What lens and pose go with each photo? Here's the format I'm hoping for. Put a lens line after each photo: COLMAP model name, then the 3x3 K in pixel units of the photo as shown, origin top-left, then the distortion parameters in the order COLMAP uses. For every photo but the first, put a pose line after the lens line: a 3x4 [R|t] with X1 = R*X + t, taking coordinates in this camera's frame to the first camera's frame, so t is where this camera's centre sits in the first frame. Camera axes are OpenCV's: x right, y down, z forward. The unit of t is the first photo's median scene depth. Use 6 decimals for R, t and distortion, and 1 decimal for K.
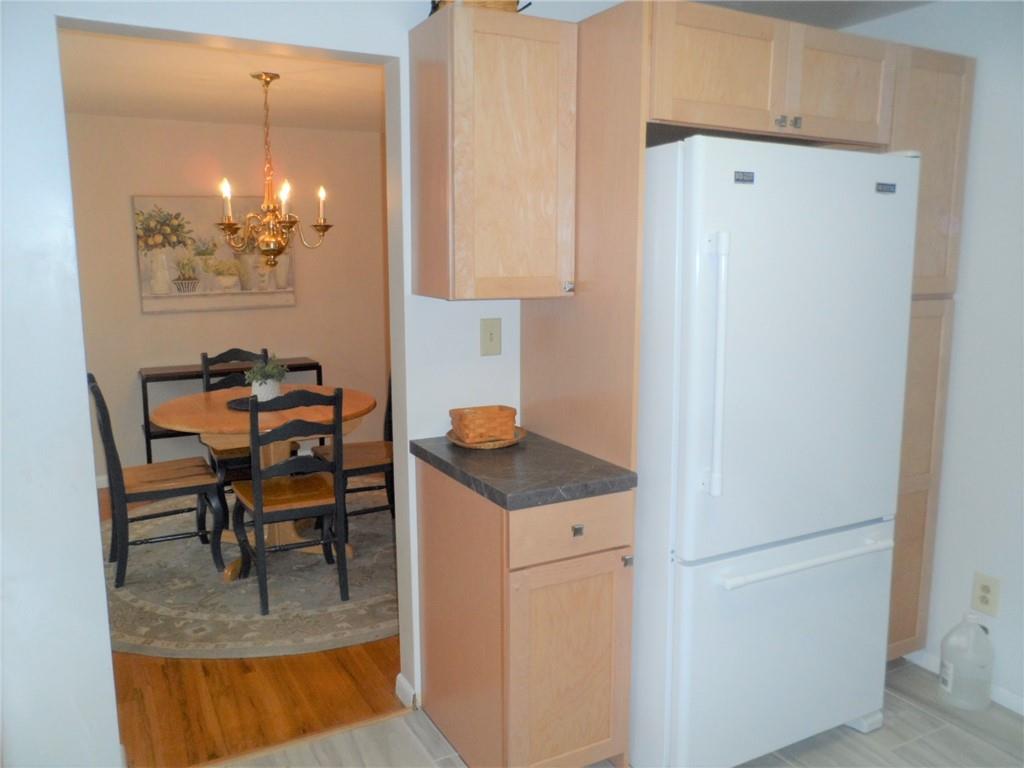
lens RADIAL K [[806.6, 0, 503.2], [0, 806.6, 375.9], [0, 0, 1]] dist [-0.053608, 0.037687]
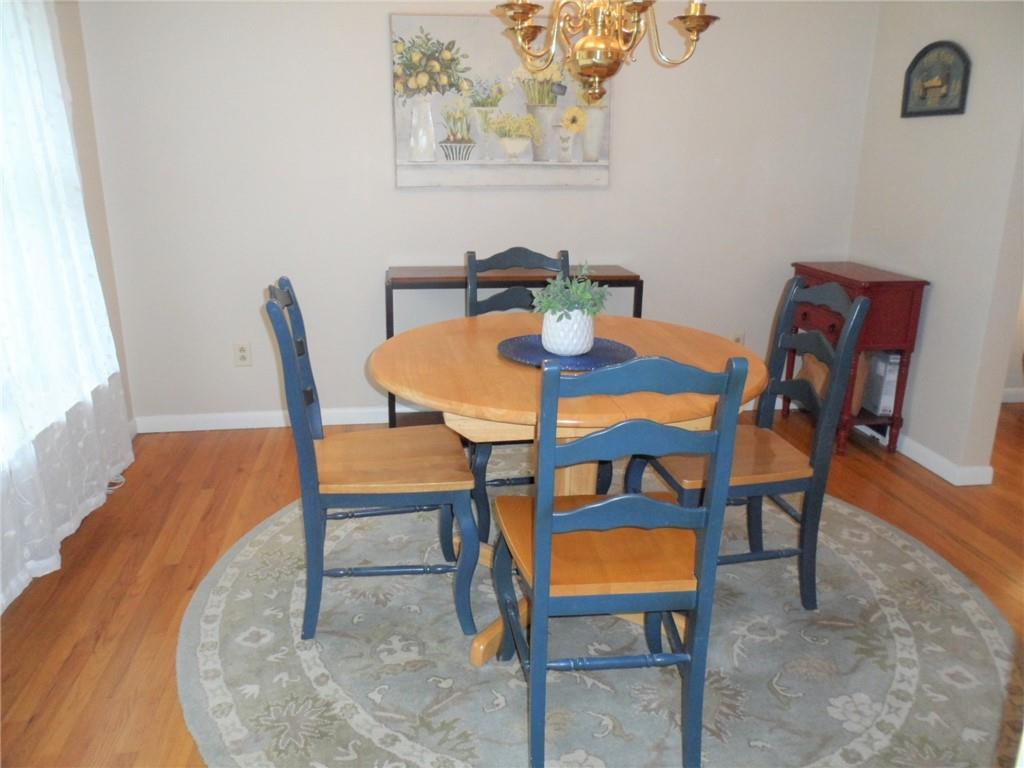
lens RADIAL K [[806.6, 0, 518.2], [0, 806.6, 380.5], [0, 0, 1]] dist [-0.053608, 0.037687]
pose [[0.946647, 0.107314, -0.303880, -0.117738], [-0.068600, 0.988420, 0.135355, -0.014784], [0.314887, -0.107287, 0.943046, 0.351560]]
